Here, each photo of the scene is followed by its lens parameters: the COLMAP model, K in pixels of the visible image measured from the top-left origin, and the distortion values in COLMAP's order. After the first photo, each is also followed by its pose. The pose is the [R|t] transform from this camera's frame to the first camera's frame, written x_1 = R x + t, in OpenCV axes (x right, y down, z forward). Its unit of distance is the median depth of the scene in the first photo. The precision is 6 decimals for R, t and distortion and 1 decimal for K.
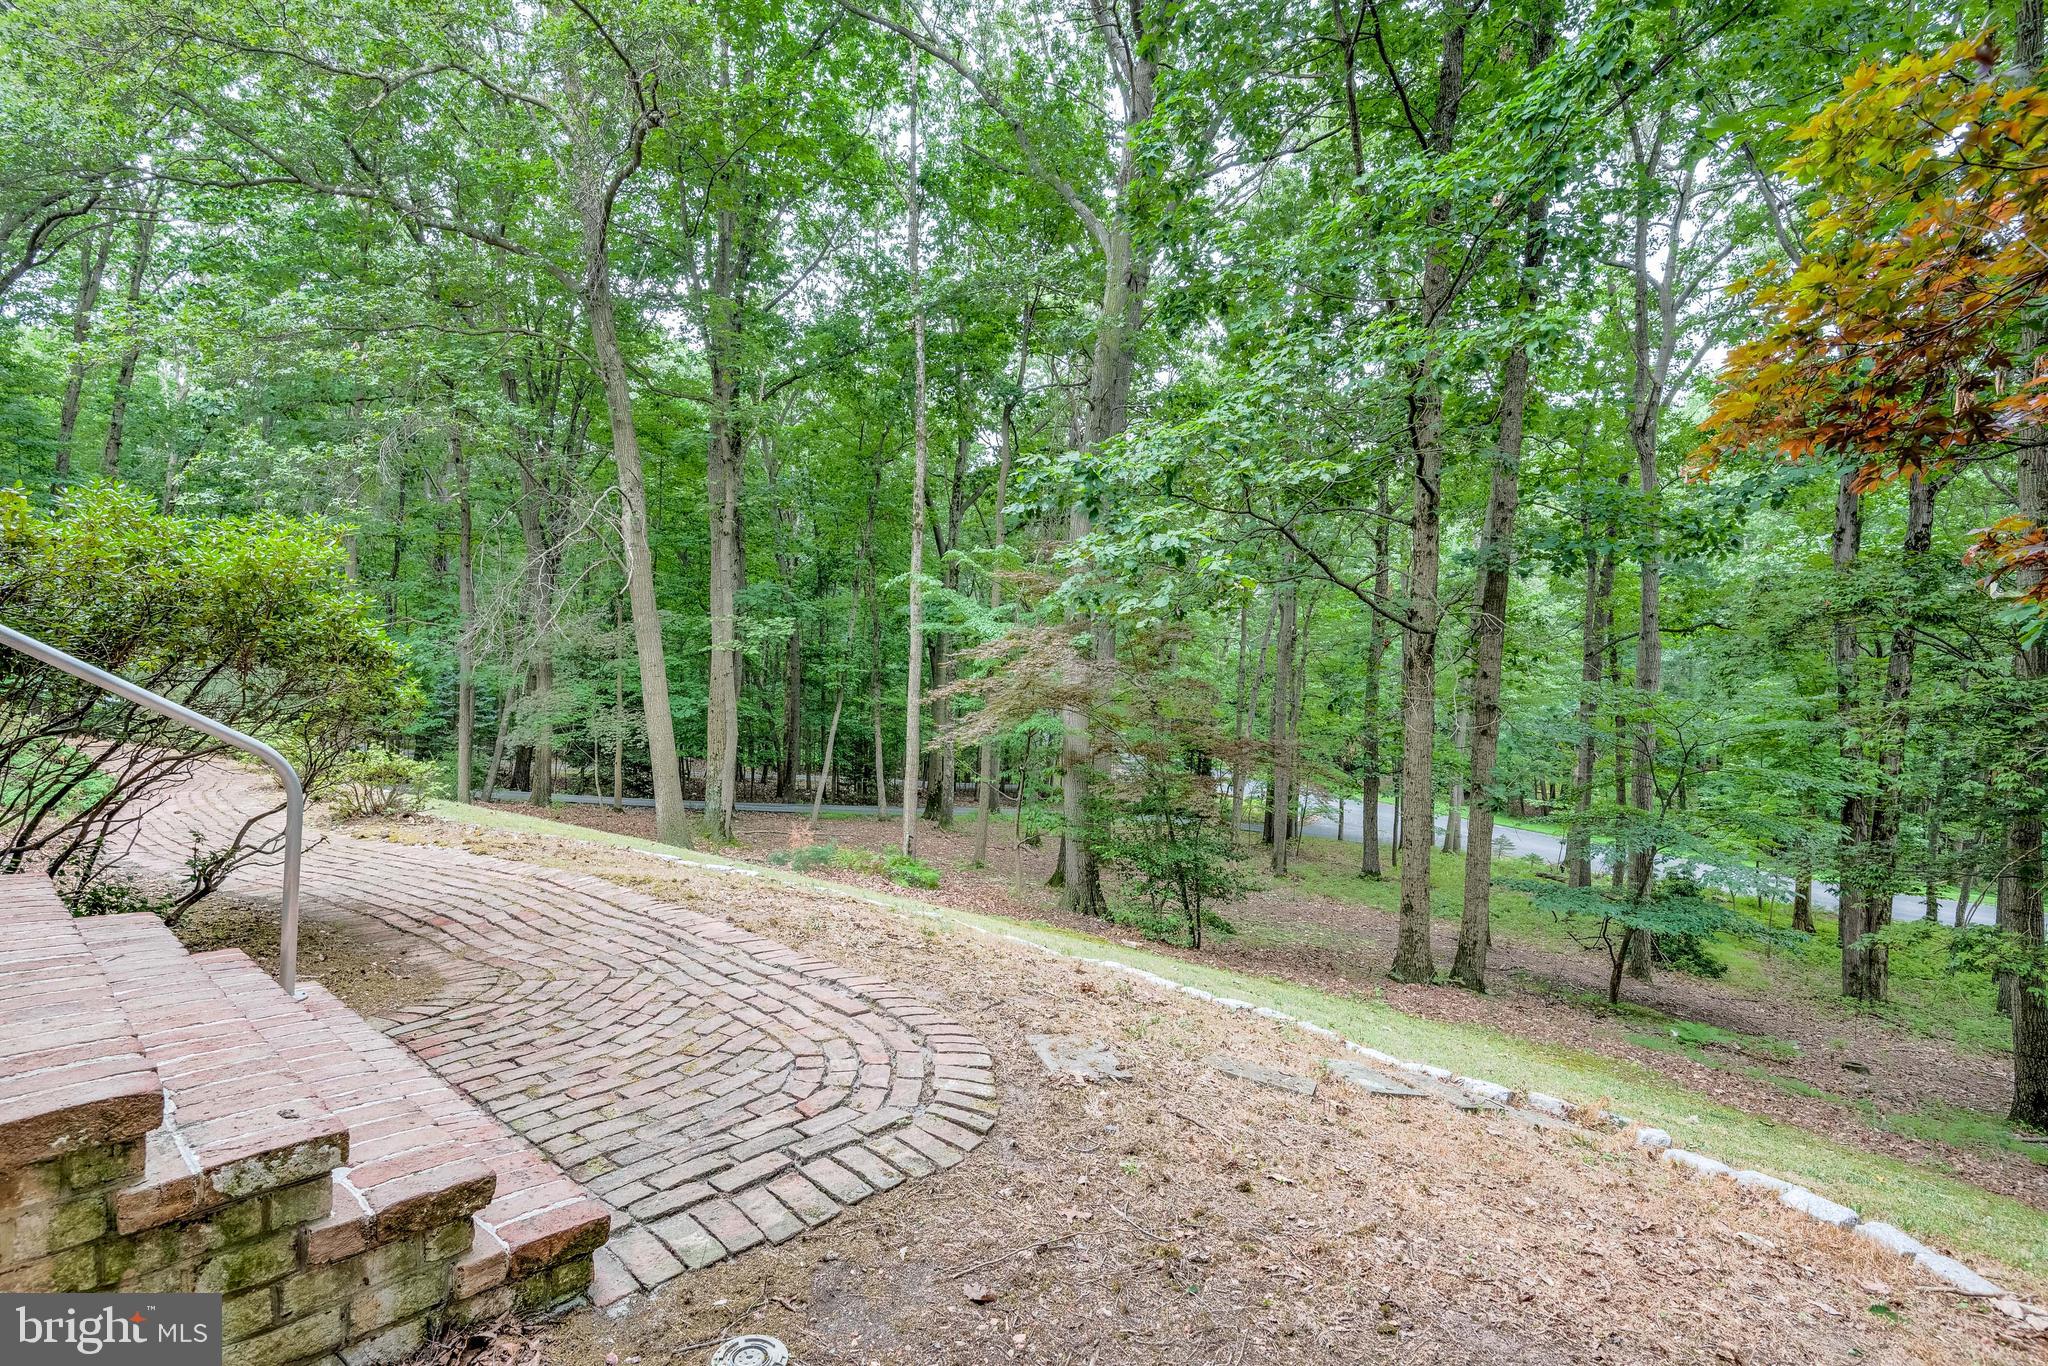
lens RADIAL K [[1037.3, 0, 1016.5], [0, 1037.3, 661.1], [0, 0, 1]] dist [0.031061, -0.022827]
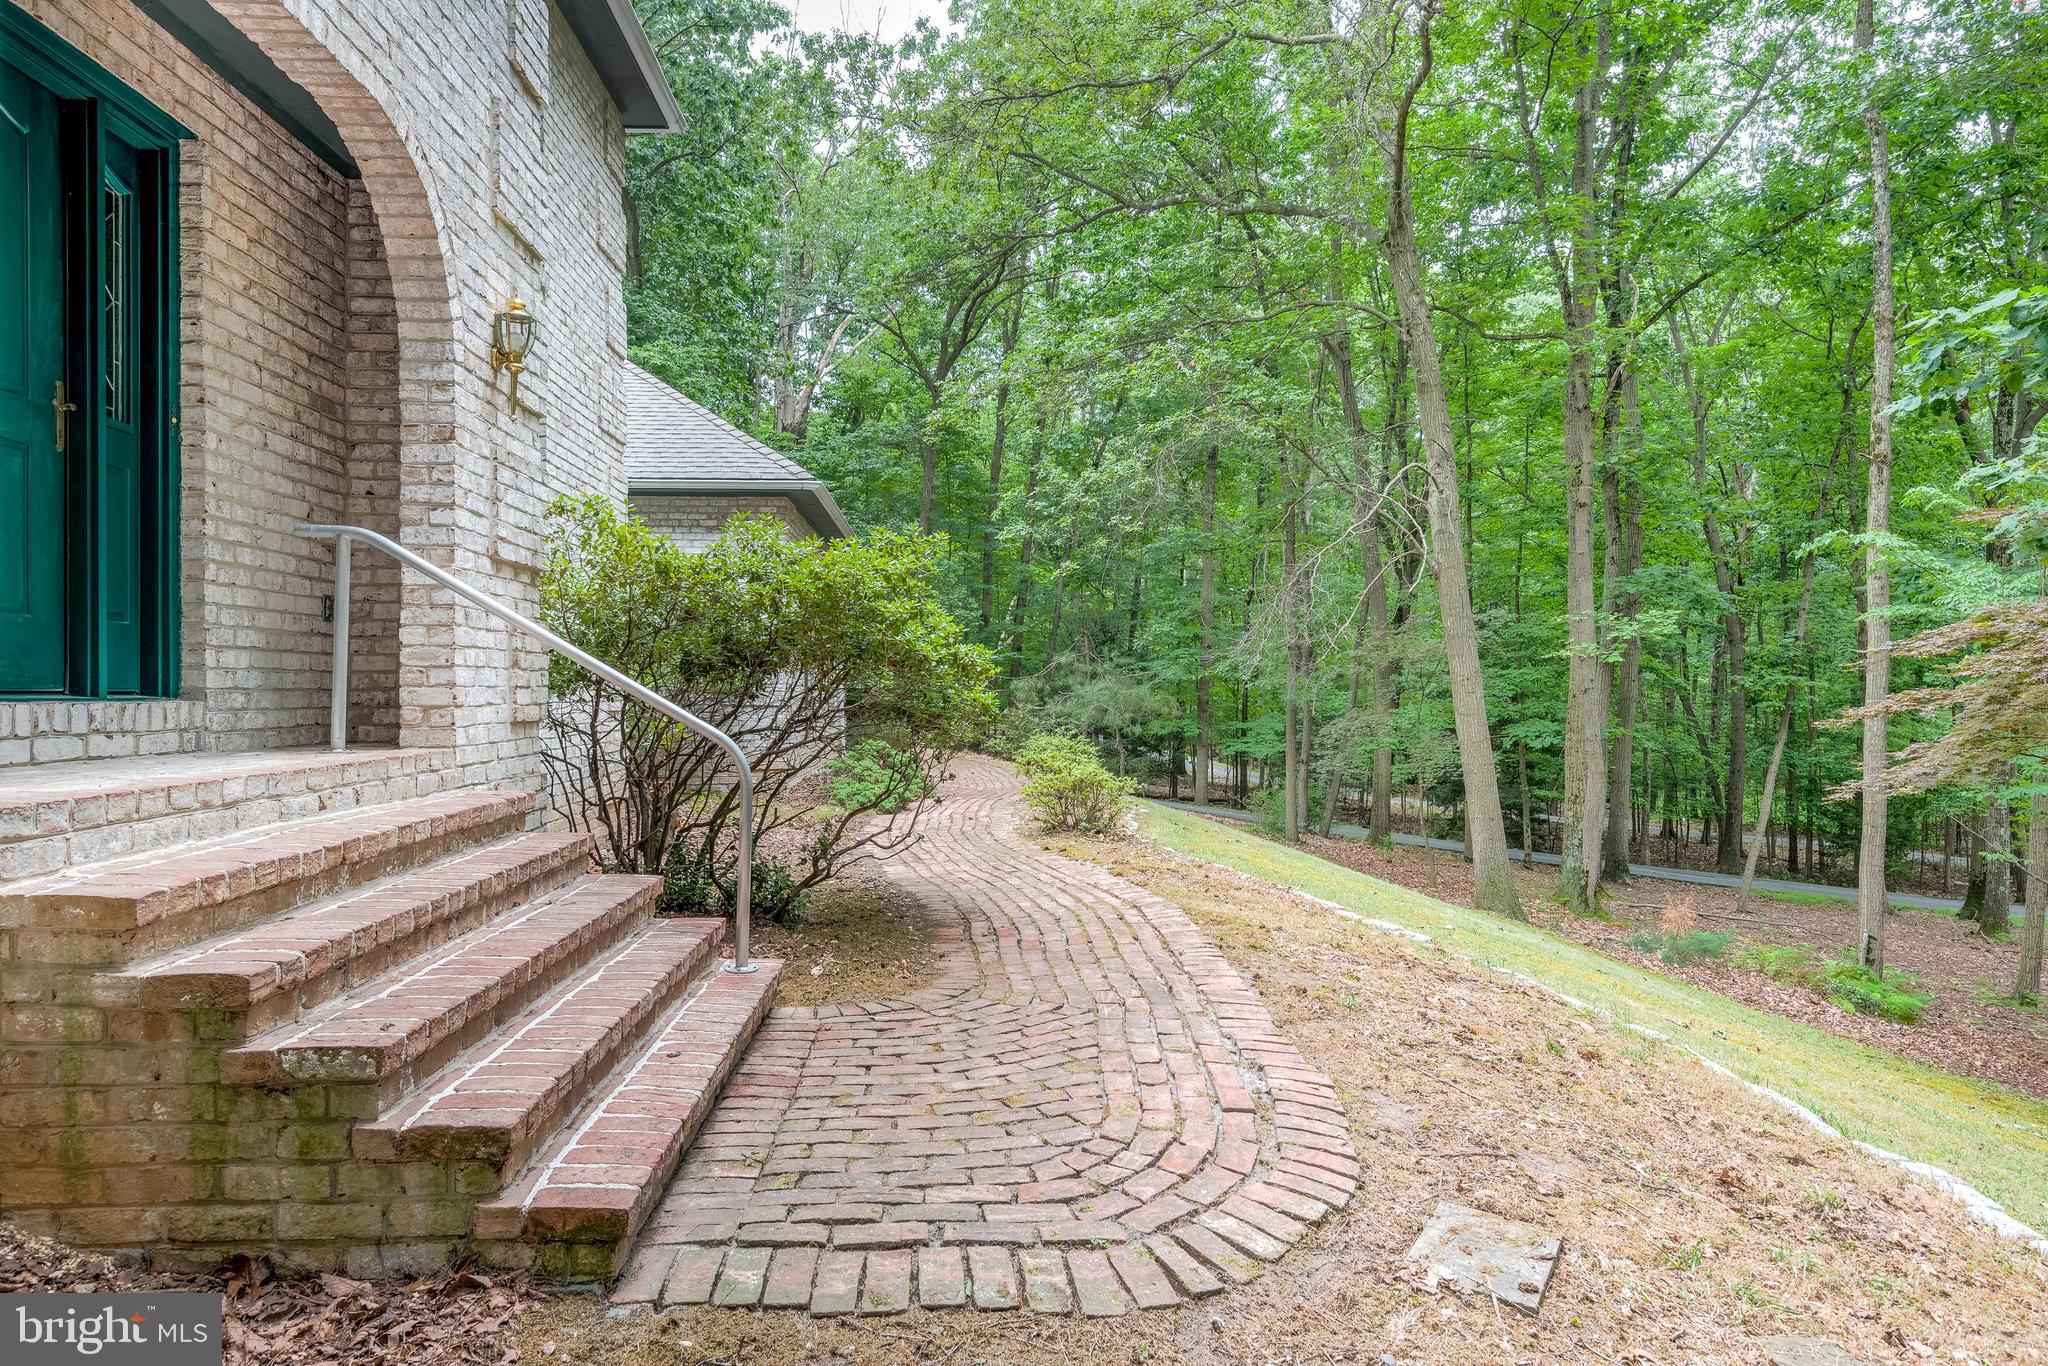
lens RADIAL K [[1268.4, 0, 1013.4], [0, 1268.4, 660.4], [0, 0, 1]] dist [0.034444, -0.017490]
pose [[0.705086, -0.028397, -0.708553, 0.431780], [0.015538, 0.999577, -0.024598, 0.038875], [0.708952, 0.006334, 0.705228, 0.262100]]
